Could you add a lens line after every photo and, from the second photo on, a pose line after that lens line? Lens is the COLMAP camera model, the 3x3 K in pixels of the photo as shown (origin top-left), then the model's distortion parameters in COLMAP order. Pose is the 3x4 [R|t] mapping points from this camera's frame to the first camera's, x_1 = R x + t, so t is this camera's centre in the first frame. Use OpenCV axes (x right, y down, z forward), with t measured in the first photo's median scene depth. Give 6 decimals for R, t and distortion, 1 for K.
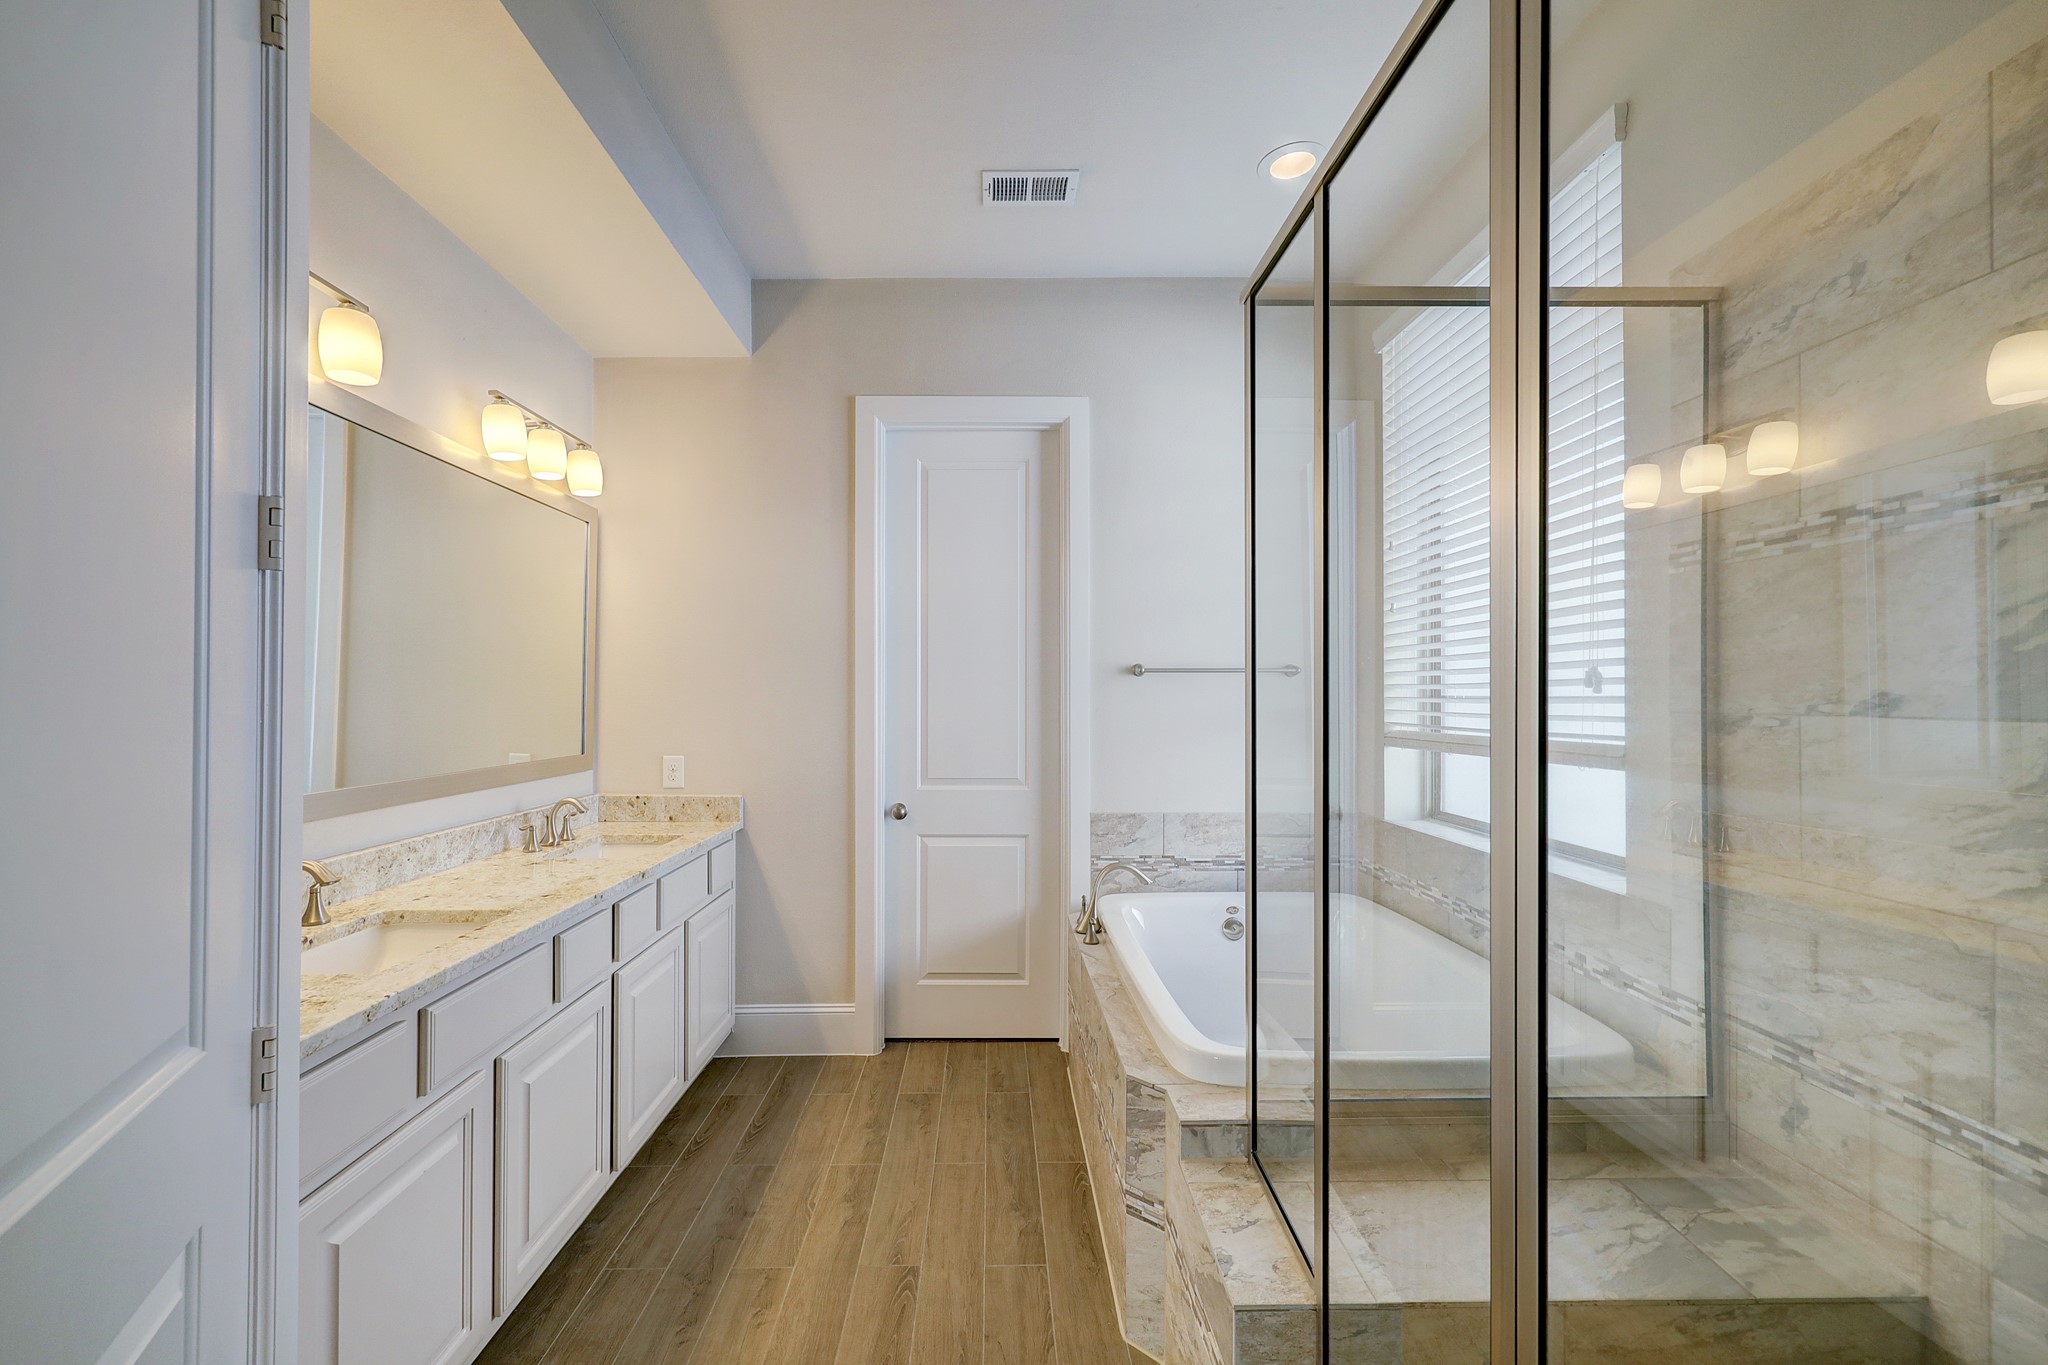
lens RADIAL K [[844.9, 0, 1024.0], [0, 844.9, 682.5], [0, 0, 1]] dist [0.001645, 0.000295]
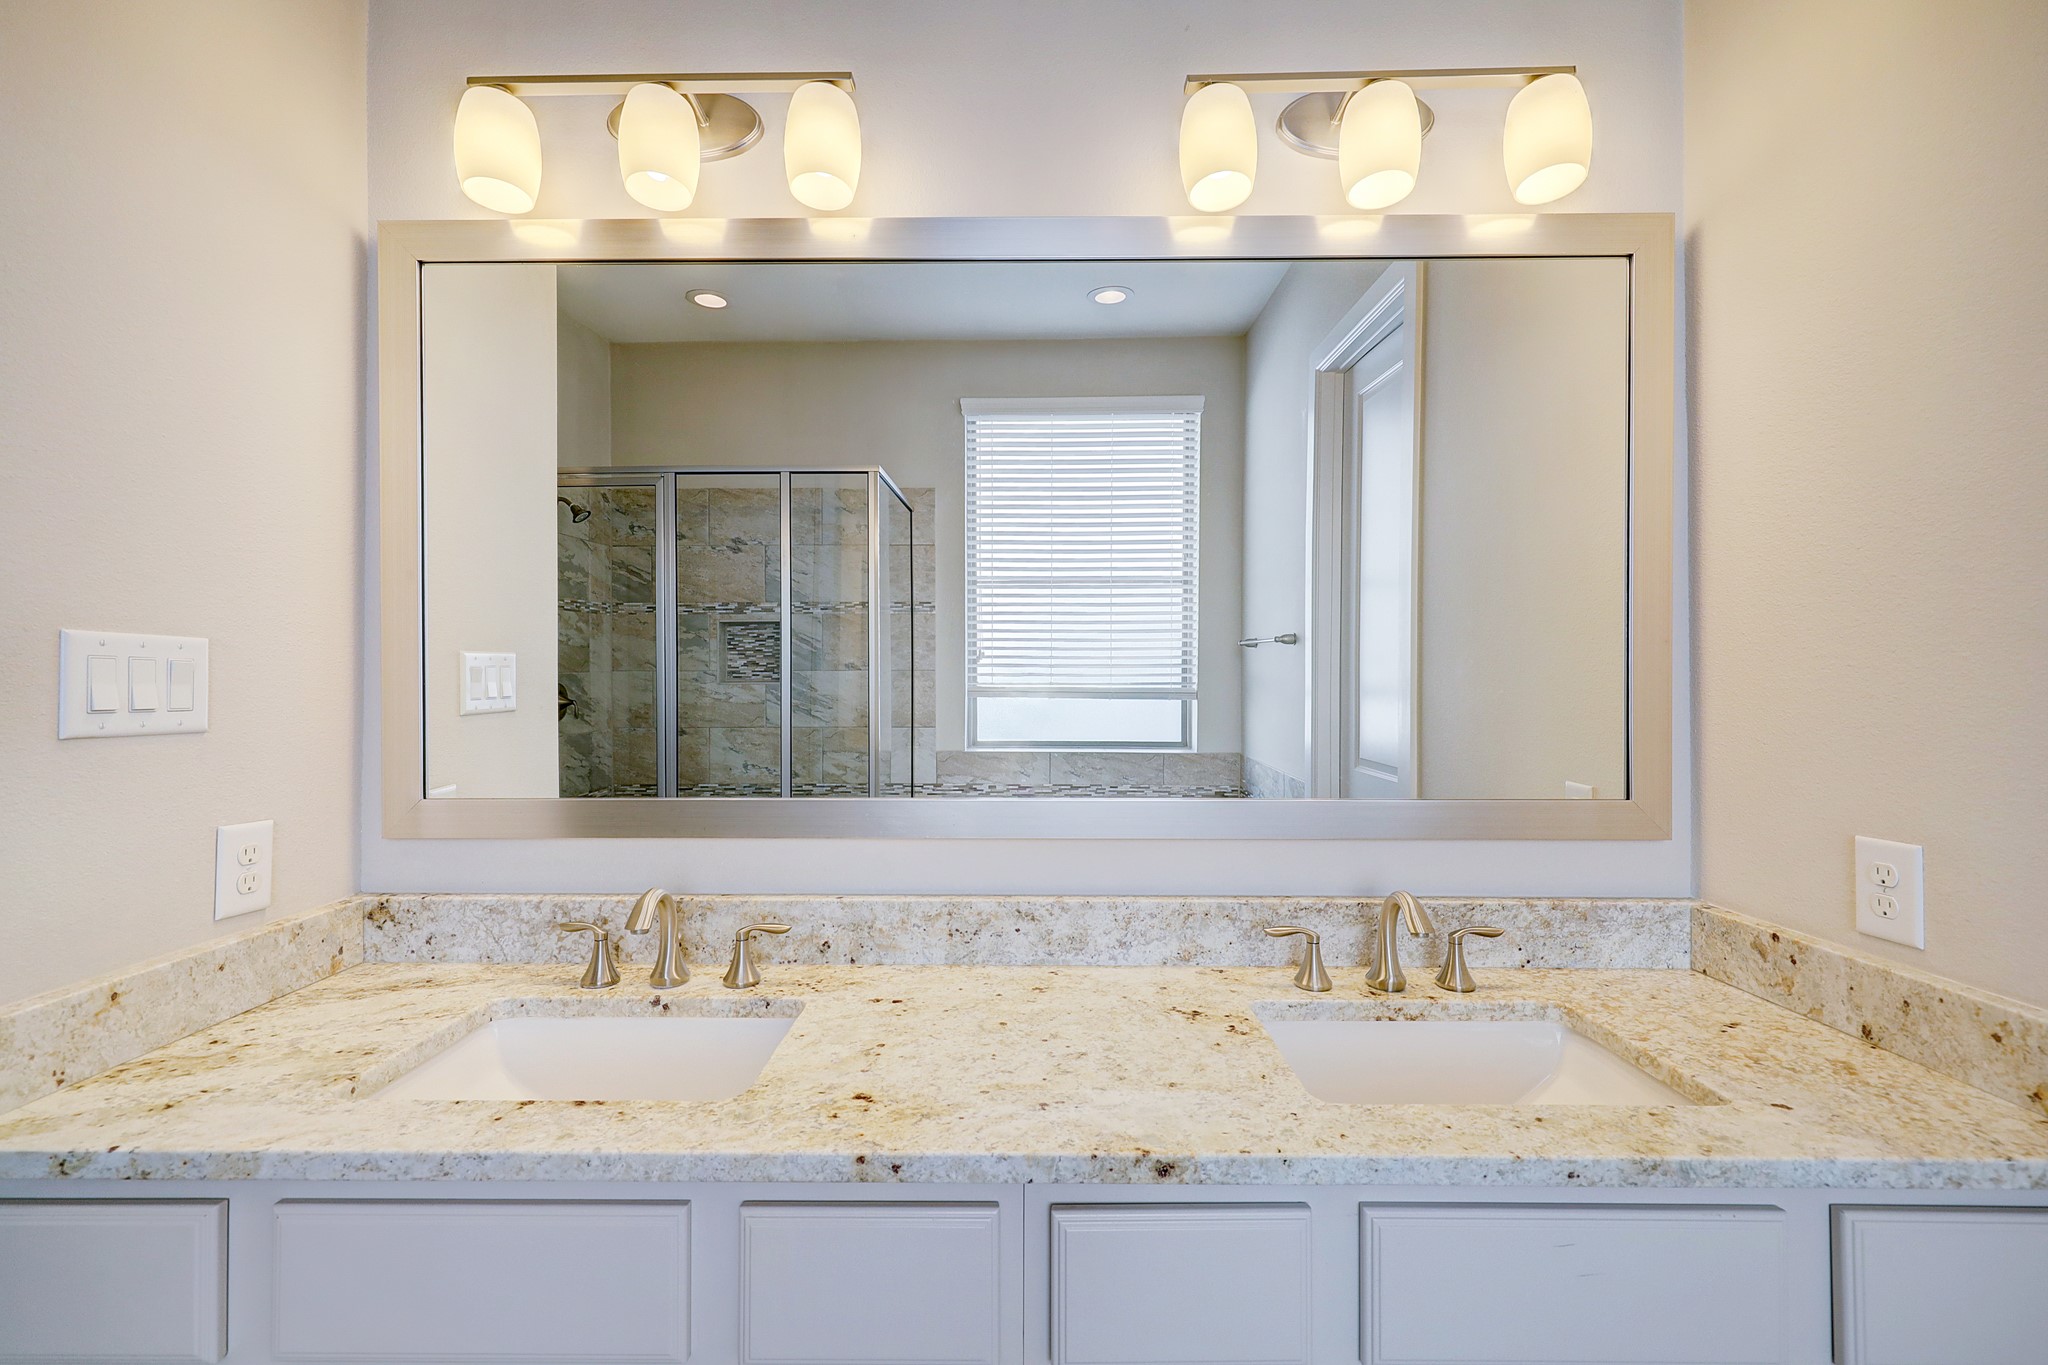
lens RADIAL K [[844.9, 0, 1024.0], [0, 844.9, 682.5], [0, 0, 1]] dist [0.001645, 0.000295]
pose [[-0.047916, -0.010843, -0.998793, -0.109744], [0.017433, 0.999780, -0.011690, 0.035796], [0.998699, -0.017972, -0.047716, 1.026791]]
